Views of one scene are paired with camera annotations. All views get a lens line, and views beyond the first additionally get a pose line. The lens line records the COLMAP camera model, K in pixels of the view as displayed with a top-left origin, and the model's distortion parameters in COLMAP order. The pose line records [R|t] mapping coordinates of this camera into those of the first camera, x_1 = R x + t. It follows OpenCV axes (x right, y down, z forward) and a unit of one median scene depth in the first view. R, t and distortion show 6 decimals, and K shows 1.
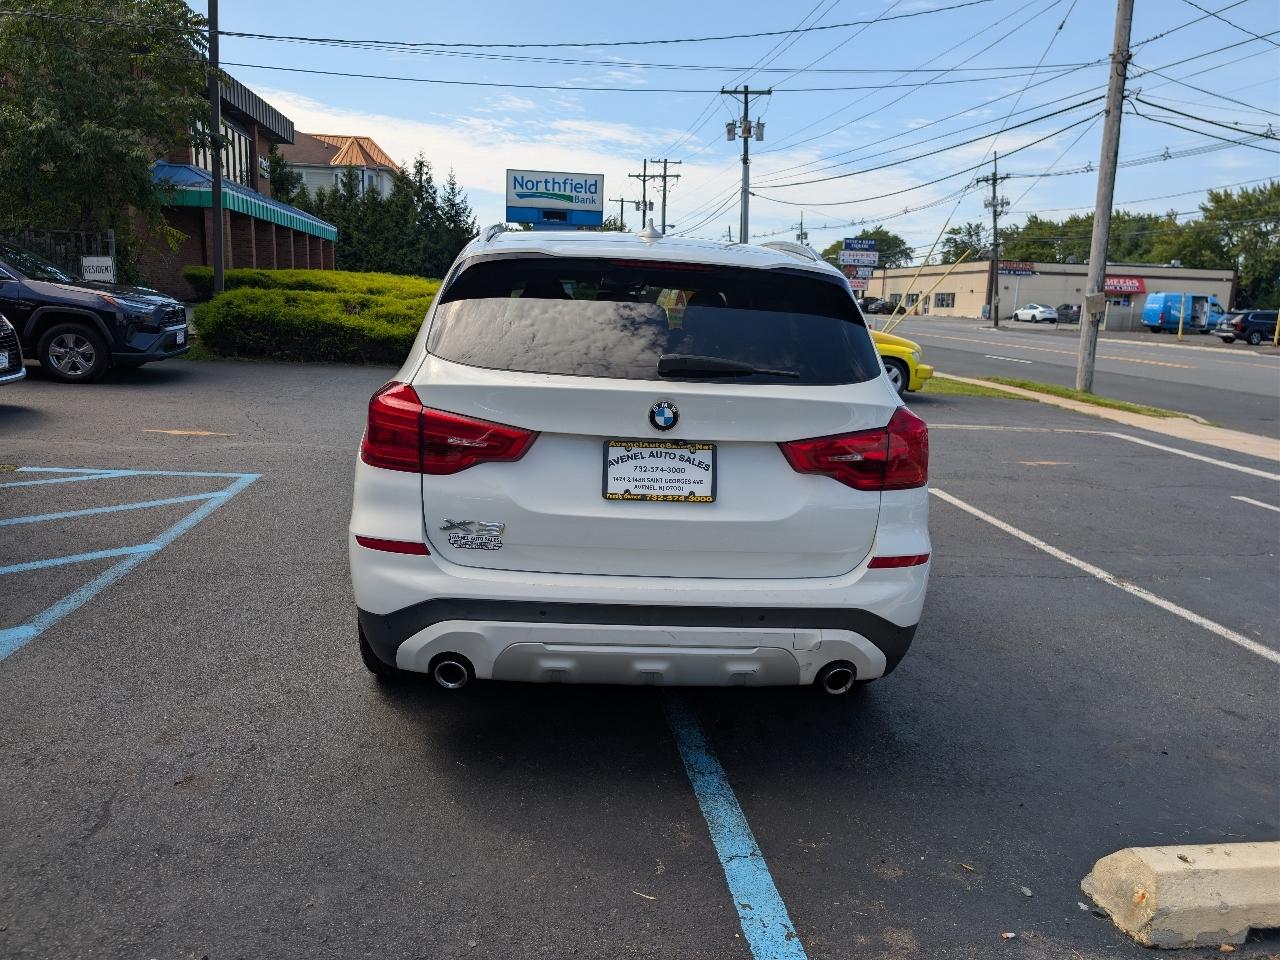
lens RADIAL K [[912.3, 0, 641.5], [0, 912.3, 465.7], [0, 0, 1]] dist [0.010191, -0.006273]
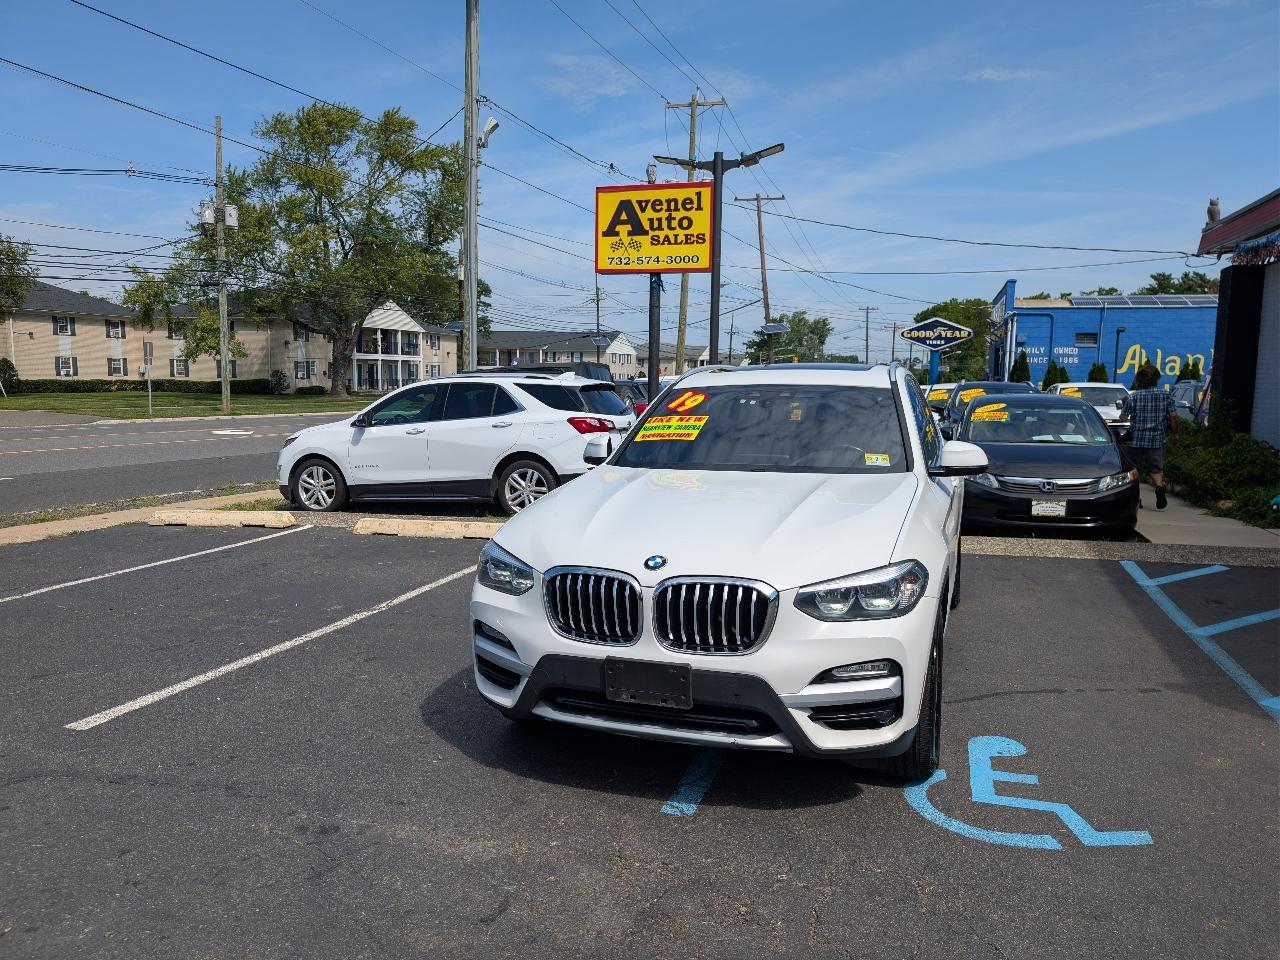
lens RADIAL K [[924.2, 0, 651.6], [0, 924.2, 477.4], [0, 0, 1]] dist [0.026010, -0.030336]
pose [[-0.909409, -0.091244, 0.405771, -0.028476], [0.028136, 0.959905, 0.278909, -0.035253], [-0.414950, 0.265059, -0.870379, 0.174147]]
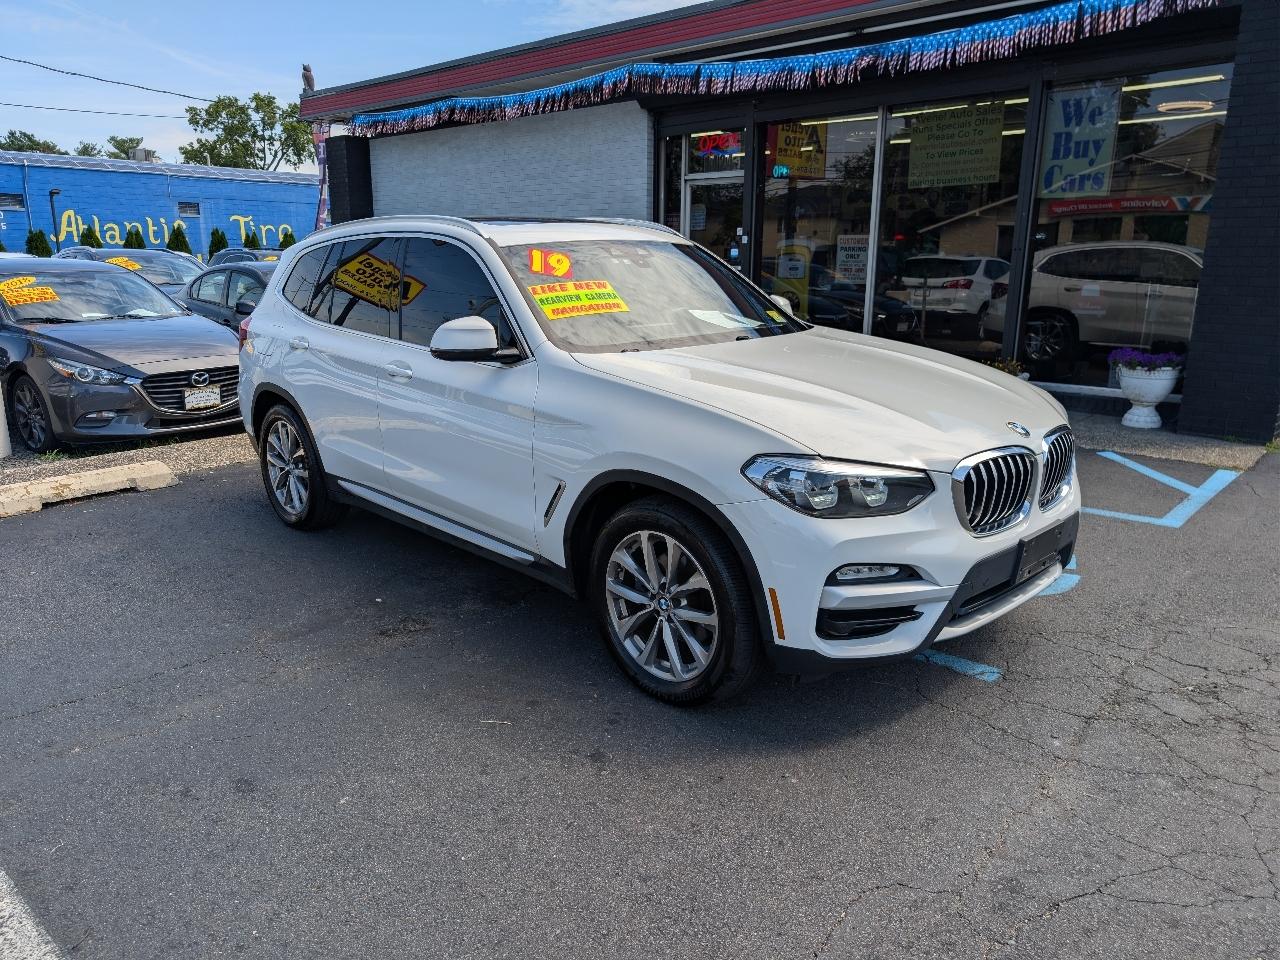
lens RADIAL K [[921.4, 0, 633.7], [0, 921.4, 486.9], [0, 0, 1]] dist [0.008894, -0.002723]
pose [[-0.774518, 0.115973, -0.621830, 0.046398], [-0.140436, 0.926989, 0.347806, -0.026413], [0.616766, 0.356709, -0.701683, 0.150079]]
